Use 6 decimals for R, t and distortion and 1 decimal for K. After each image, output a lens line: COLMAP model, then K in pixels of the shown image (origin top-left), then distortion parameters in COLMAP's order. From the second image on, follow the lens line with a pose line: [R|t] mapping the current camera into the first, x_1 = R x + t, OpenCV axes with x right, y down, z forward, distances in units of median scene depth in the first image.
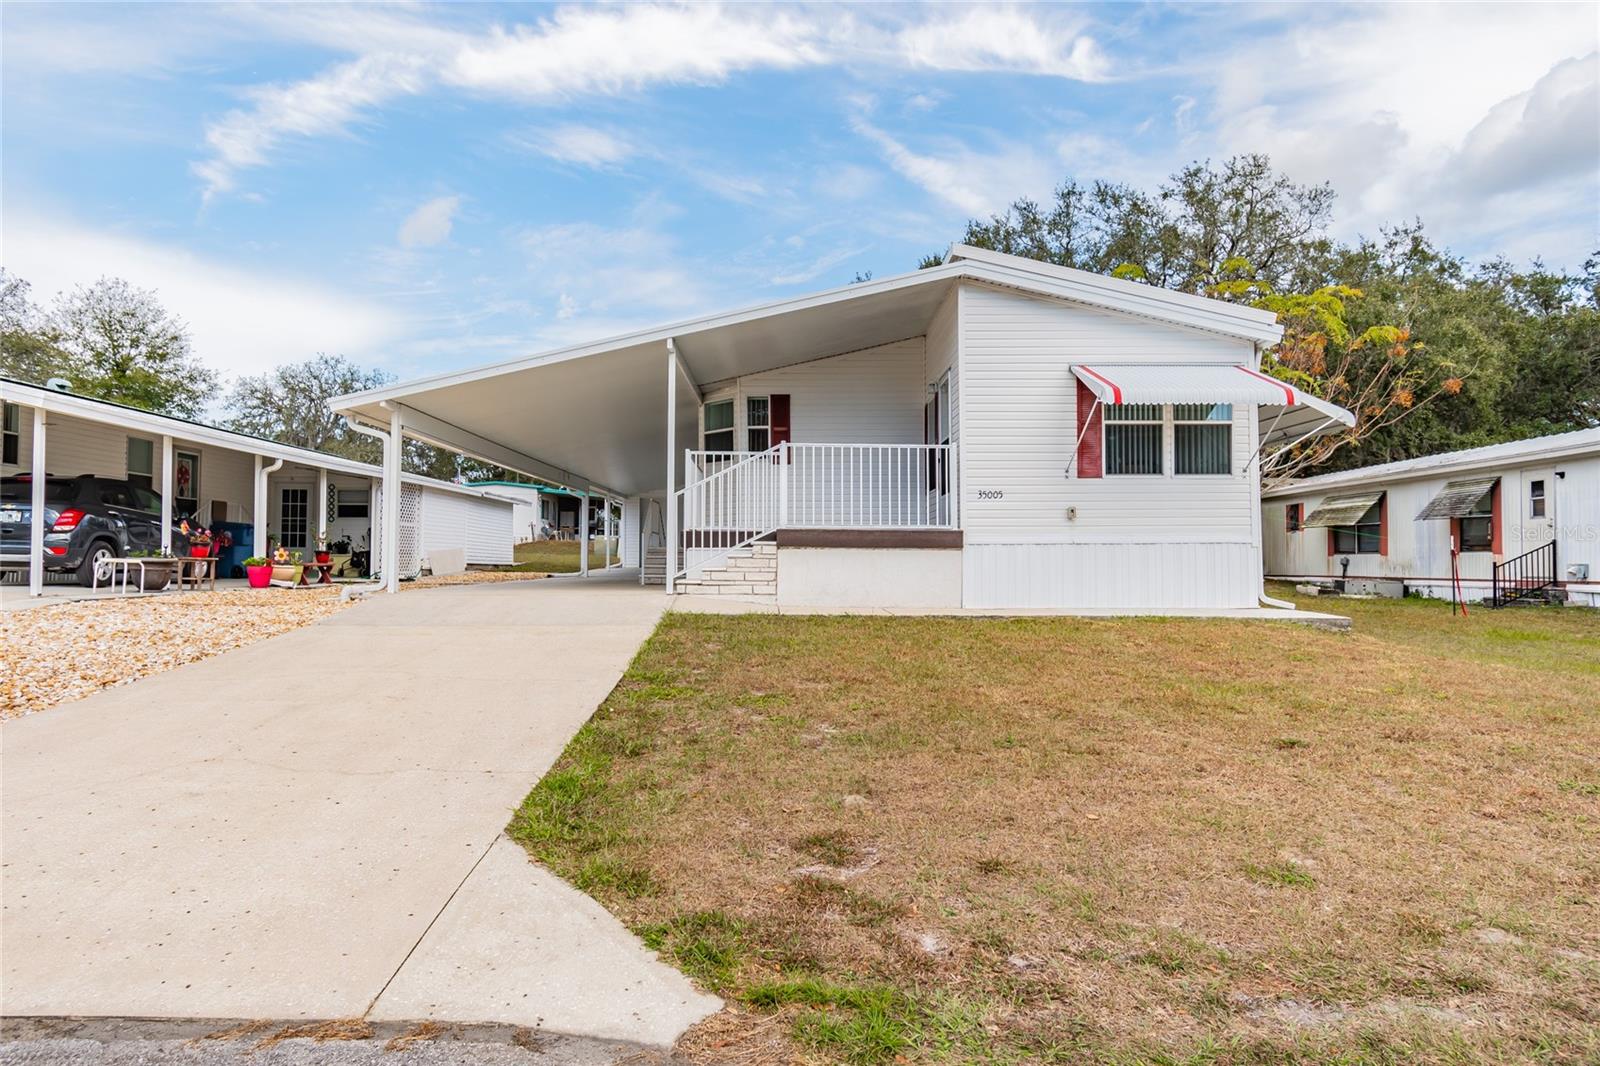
lens RADIAL K [[975.6, 0, 799.8], [0, 975.6, 534.8], [0, 0, 1]] dist [0.000651, 0.000073]
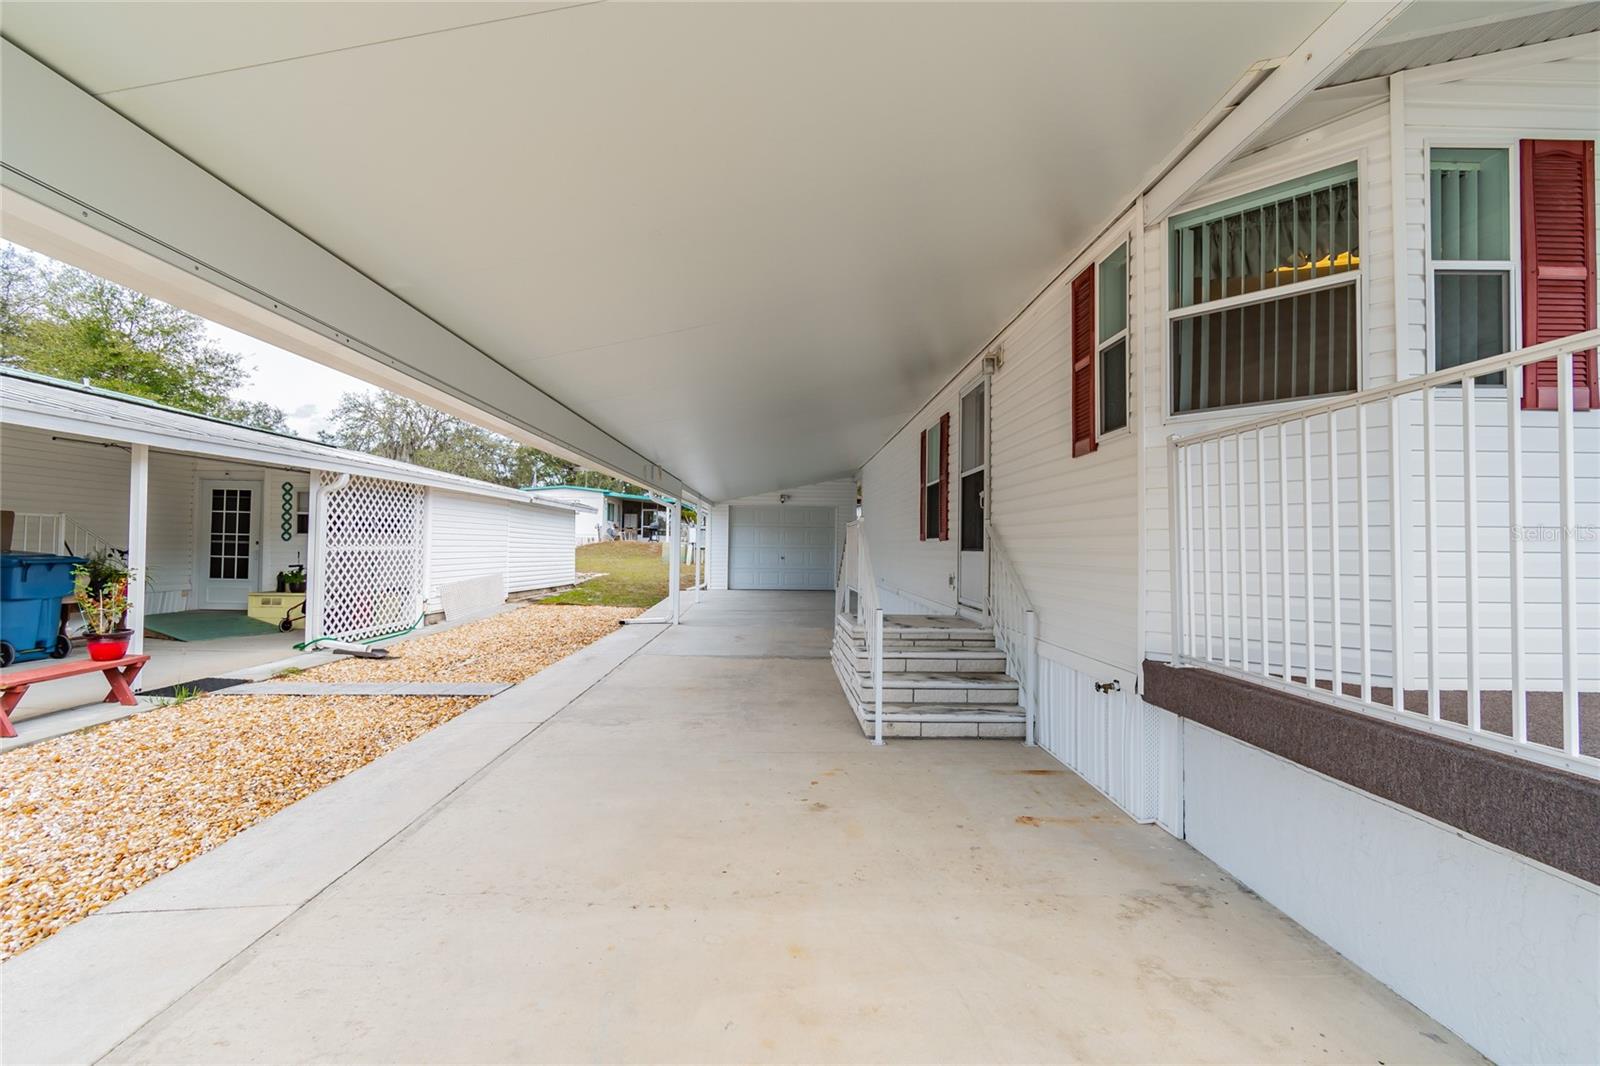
lens RADIAL K [[688.1, 0, 799.1], [0, 688.1, 532.9], [0, 0, 1]] dist [-0.000571, -0.000023]
pose [[0.999830, 0.010225, 0.015362, -0.117766], [-0.010354, 0.999911, 0.008356, -0.020624], [-0.015276, -0.008514, 0.999847, 0.432901]]
